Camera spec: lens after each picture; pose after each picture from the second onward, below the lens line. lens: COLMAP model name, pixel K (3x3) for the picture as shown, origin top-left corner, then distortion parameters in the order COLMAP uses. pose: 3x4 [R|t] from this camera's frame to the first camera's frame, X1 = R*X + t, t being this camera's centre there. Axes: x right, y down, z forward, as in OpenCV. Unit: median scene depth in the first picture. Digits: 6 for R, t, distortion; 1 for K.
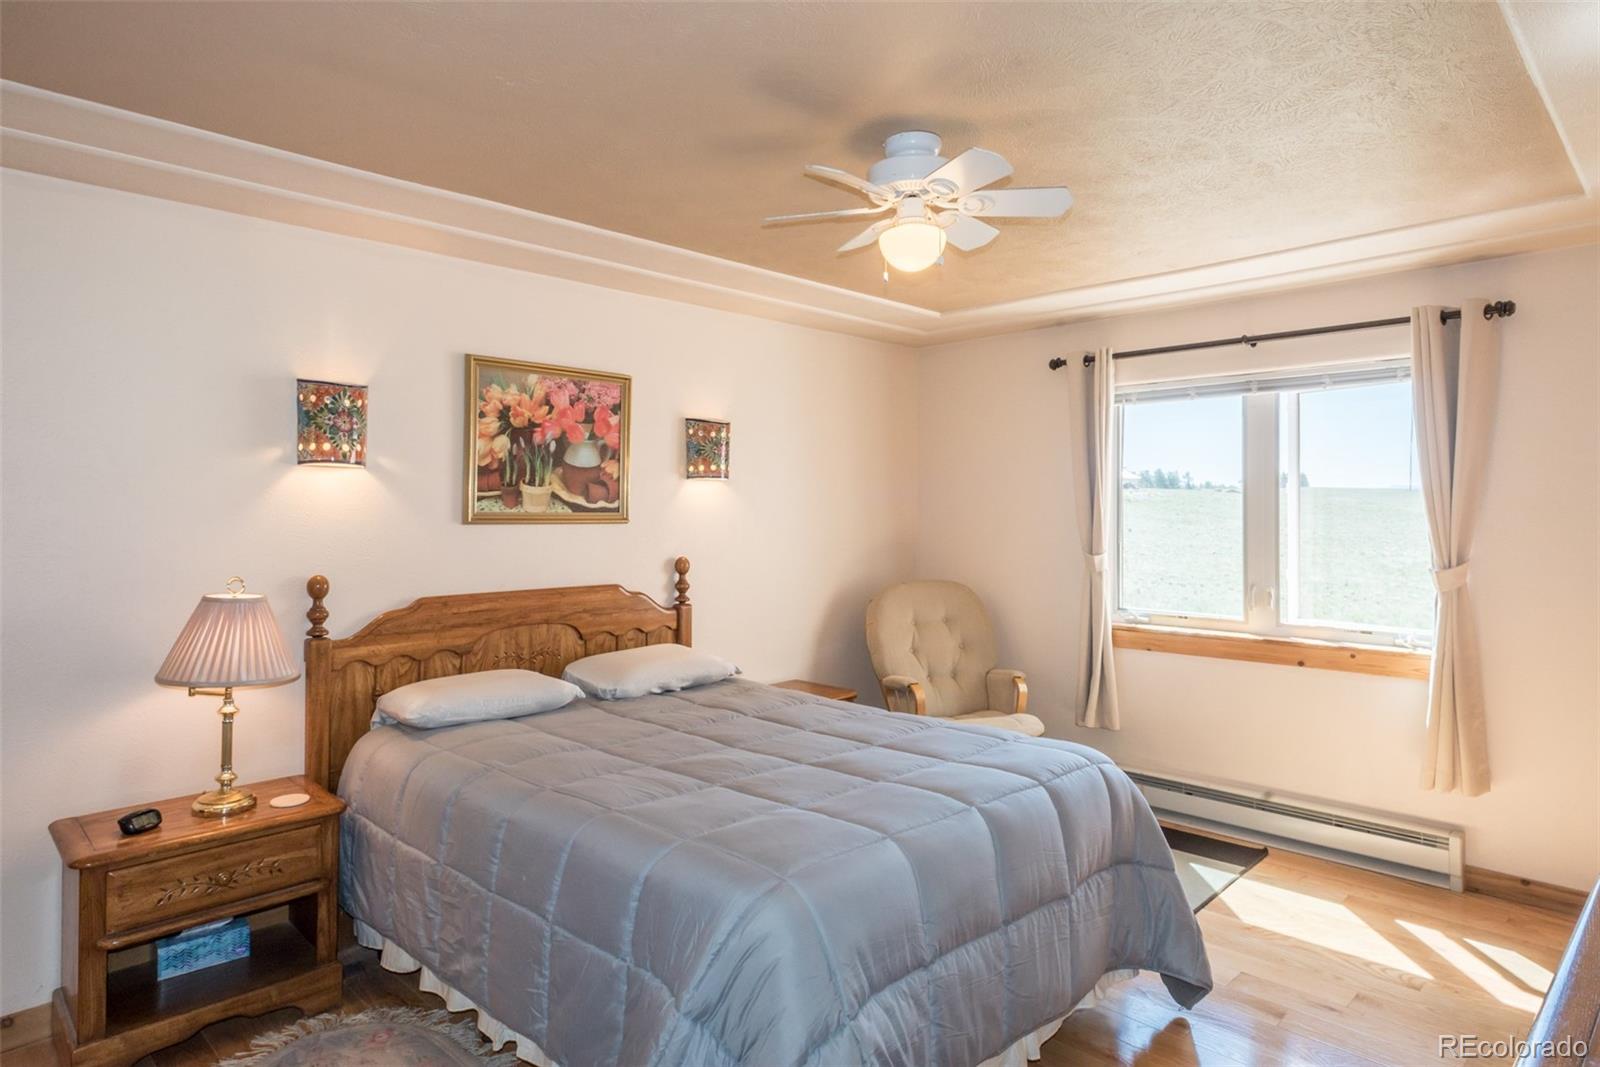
lens RADIAL K [[935.0, 0, 793.4], [0, 935.0, 466.8], [0, 0, 1]] dist [0.000174, -0.000167]
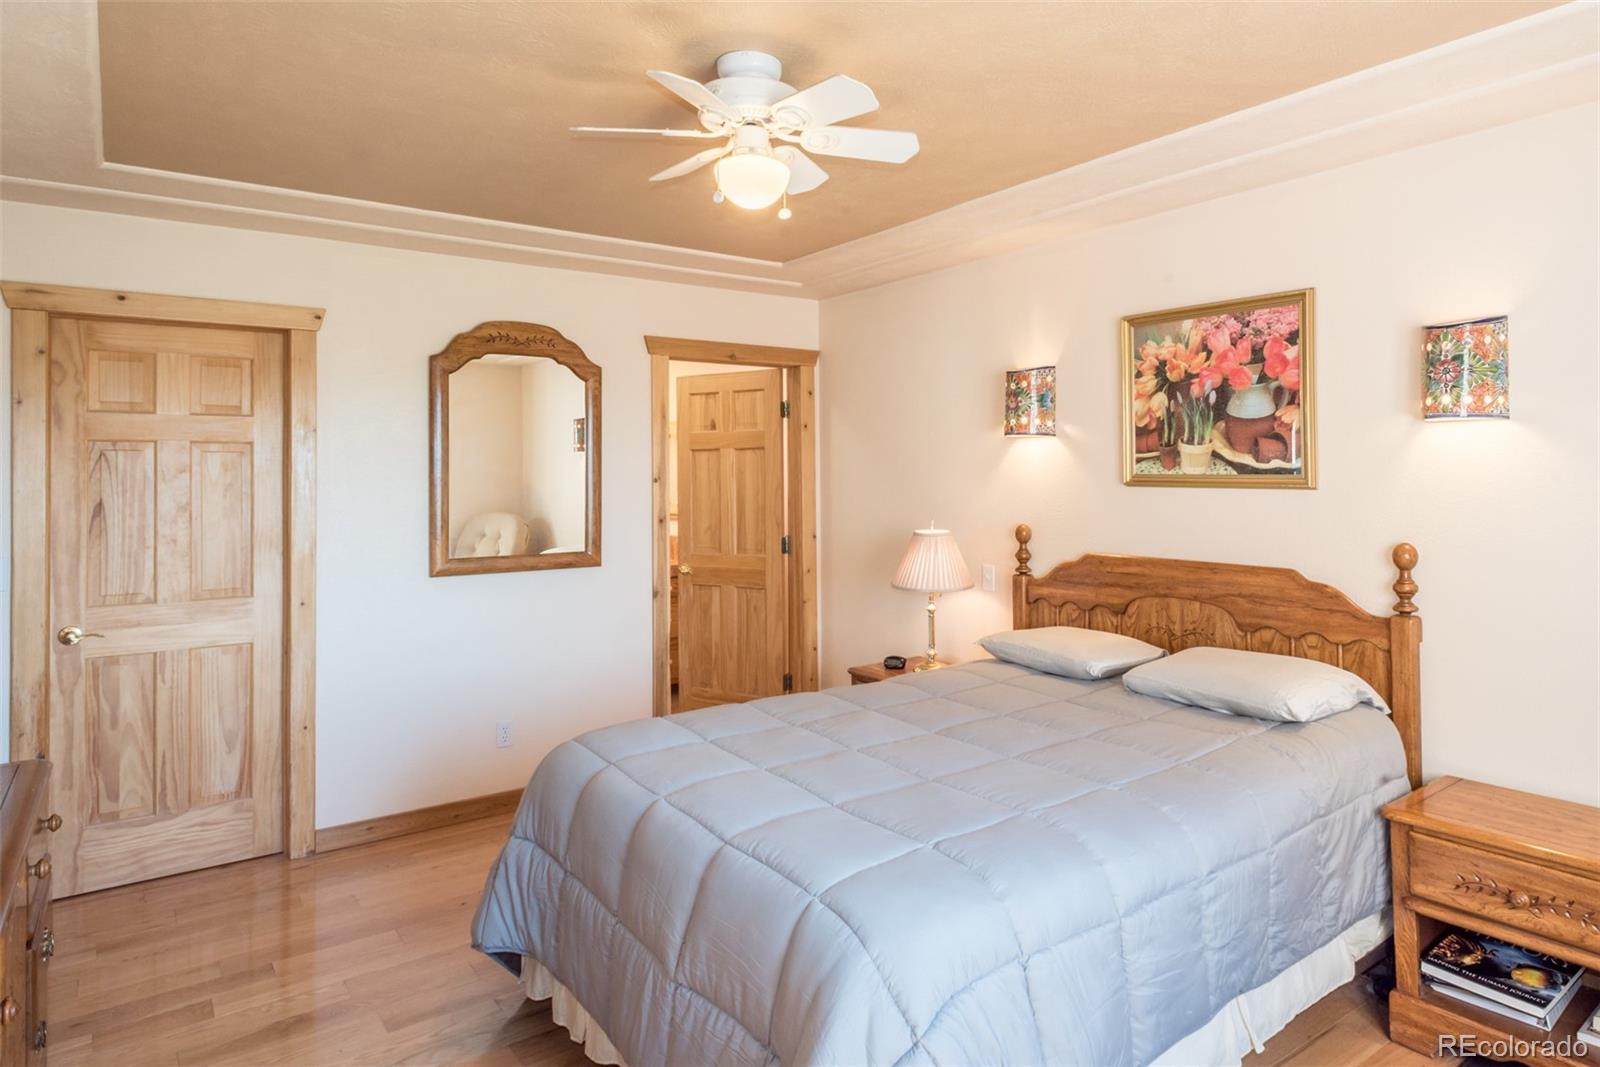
lens RADIAL K [[935.0, 0, 793.4], [0, 935.0, 466.8], [0, 0, 1]] dist [0.000174, -0.000167]
pose [[-0.168806, -0.011822, -0.985578, 0.657780], [0.043719, 0.998854, -0.019469, 0.041839], [0.984679, -0.046375, -0.168096, 0.768170]]
